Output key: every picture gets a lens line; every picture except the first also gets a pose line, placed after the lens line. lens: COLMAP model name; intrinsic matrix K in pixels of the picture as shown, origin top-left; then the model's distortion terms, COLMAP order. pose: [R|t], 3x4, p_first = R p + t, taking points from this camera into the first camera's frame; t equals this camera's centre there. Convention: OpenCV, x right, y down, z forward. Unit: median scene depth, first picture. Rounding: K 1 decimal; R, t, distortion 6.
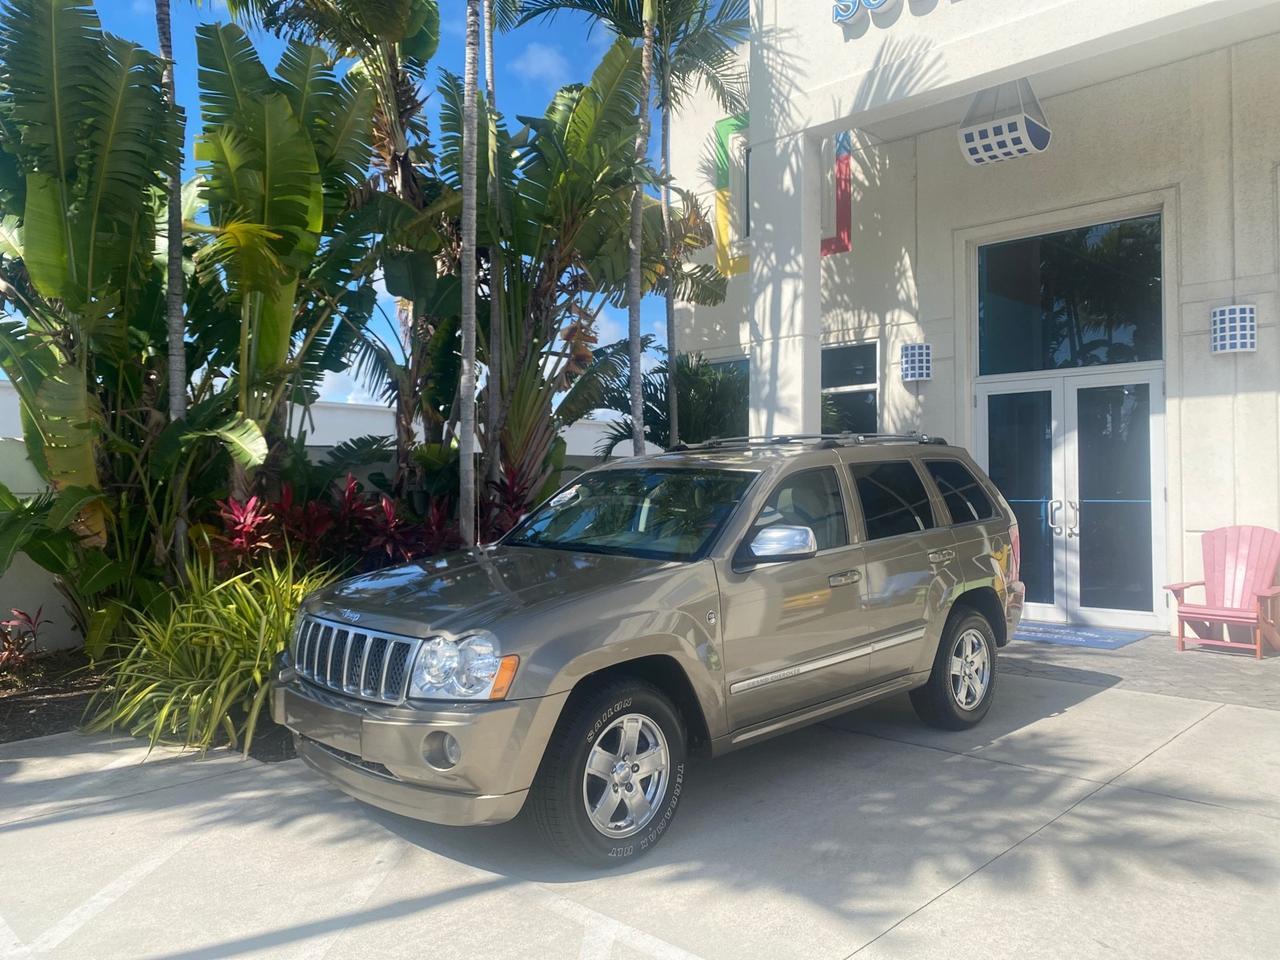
lens RADIAL K [[987.5, 0, 633.2], [0, 987.5, 478.8], [0, 0, 1]] dist [0.030455, -0.031474]
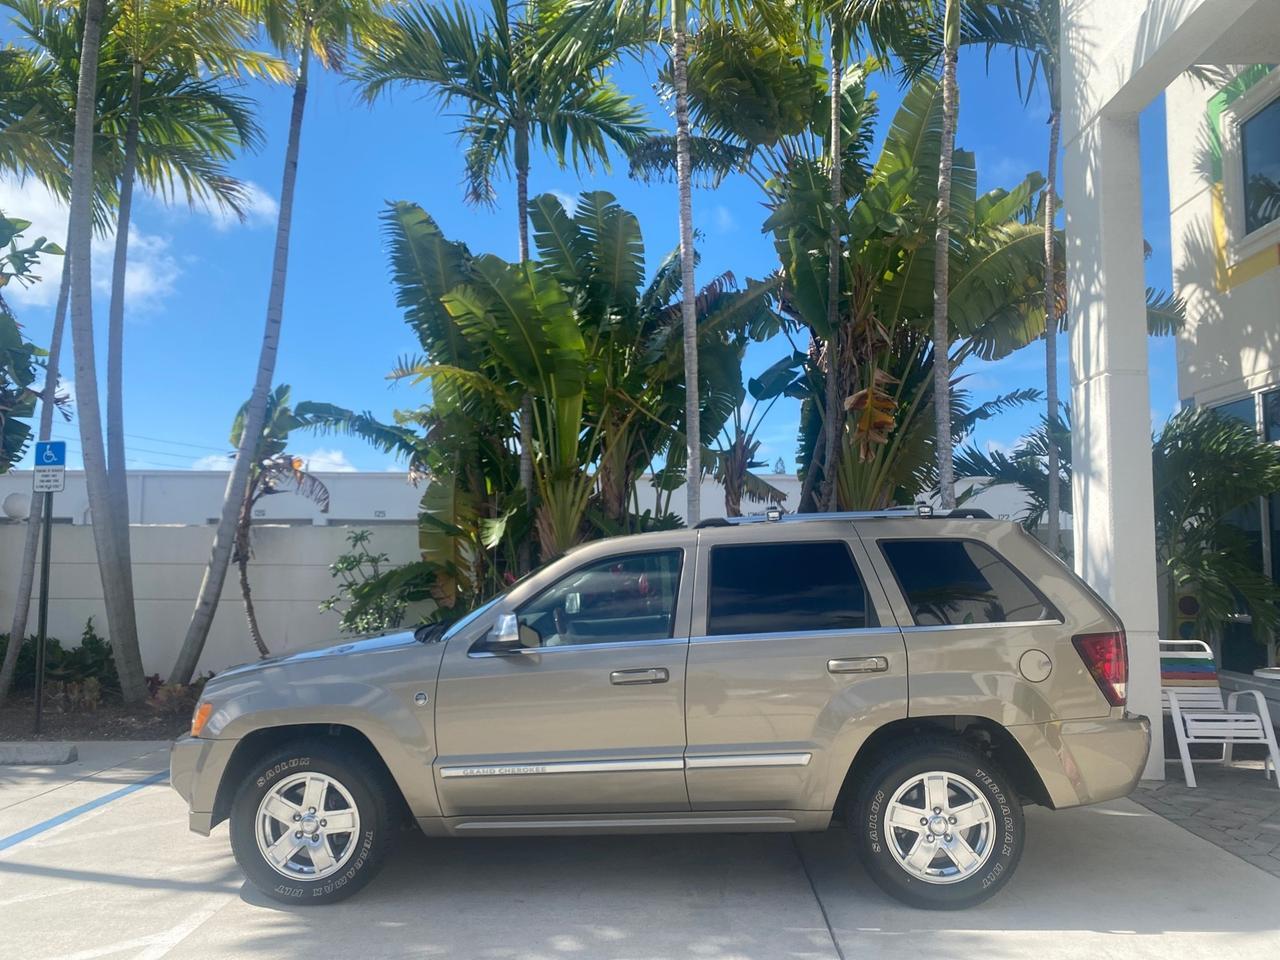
lens RADIAL K [[987.5, 0, 639.6], [0, 987.5, 475.6], [0, 0, 1]] dist [0.030455, -0.031474]
pose [[0.677464, -0.052324, -0.733693, 0.504719], [-0.001595, 0.997360, -0.072600, -0.009215], [0.735555, 0.050354, 0.675592, 0.223946]]
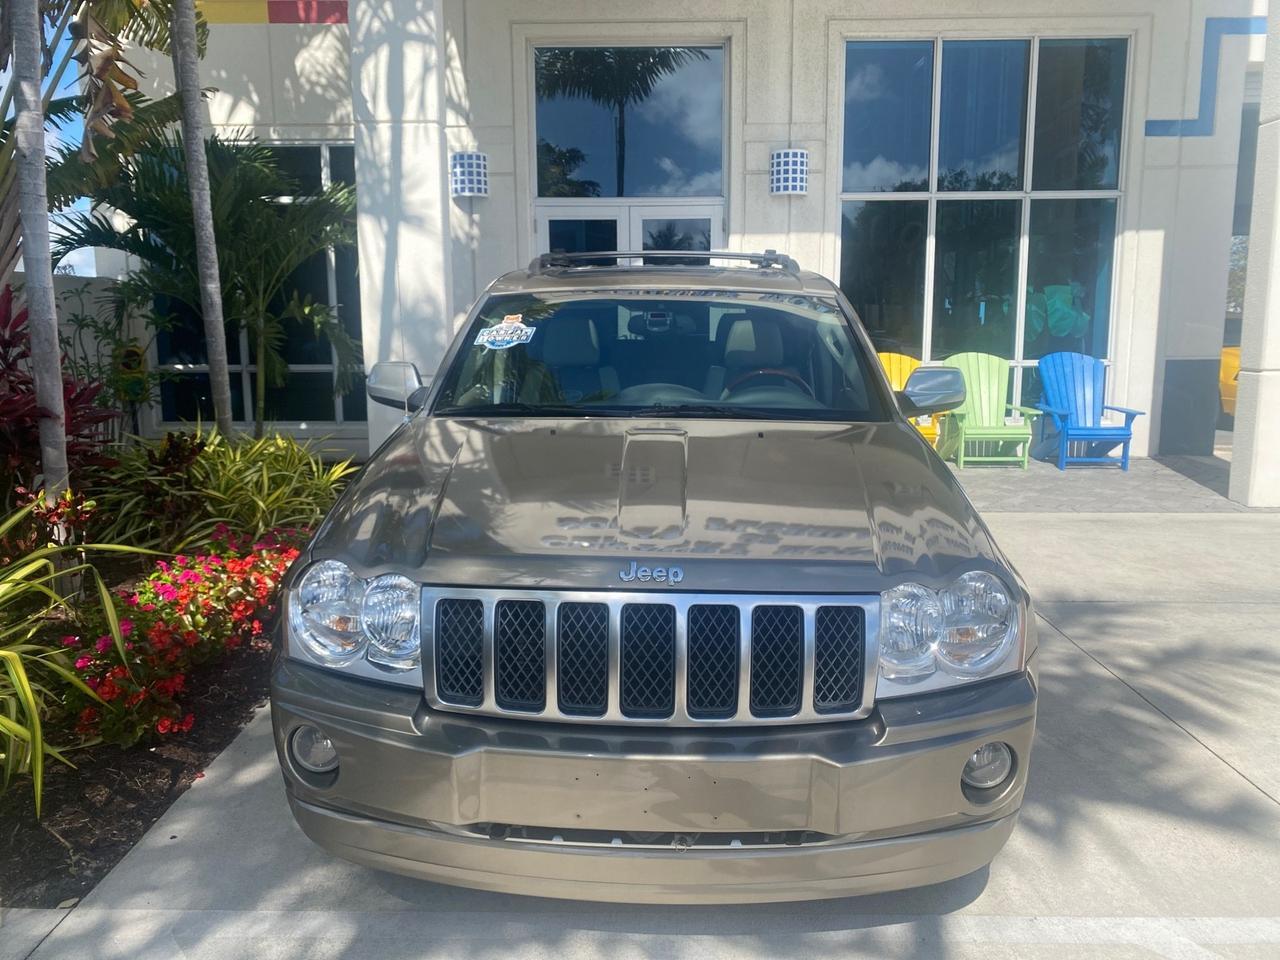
lens RADIAL K [[987.5, 0, 638.1], [0, 987.5, 475.3], [0, 0, 1]] dist [0.030455, -0.031474]
pose [[0.711874, -0.109007, 0.693796, -0.301283], [-0.002387, 0.987500, 0.157602, 0.007040], [-0.702303, -0.113848, 0.702715, 0.315903]]
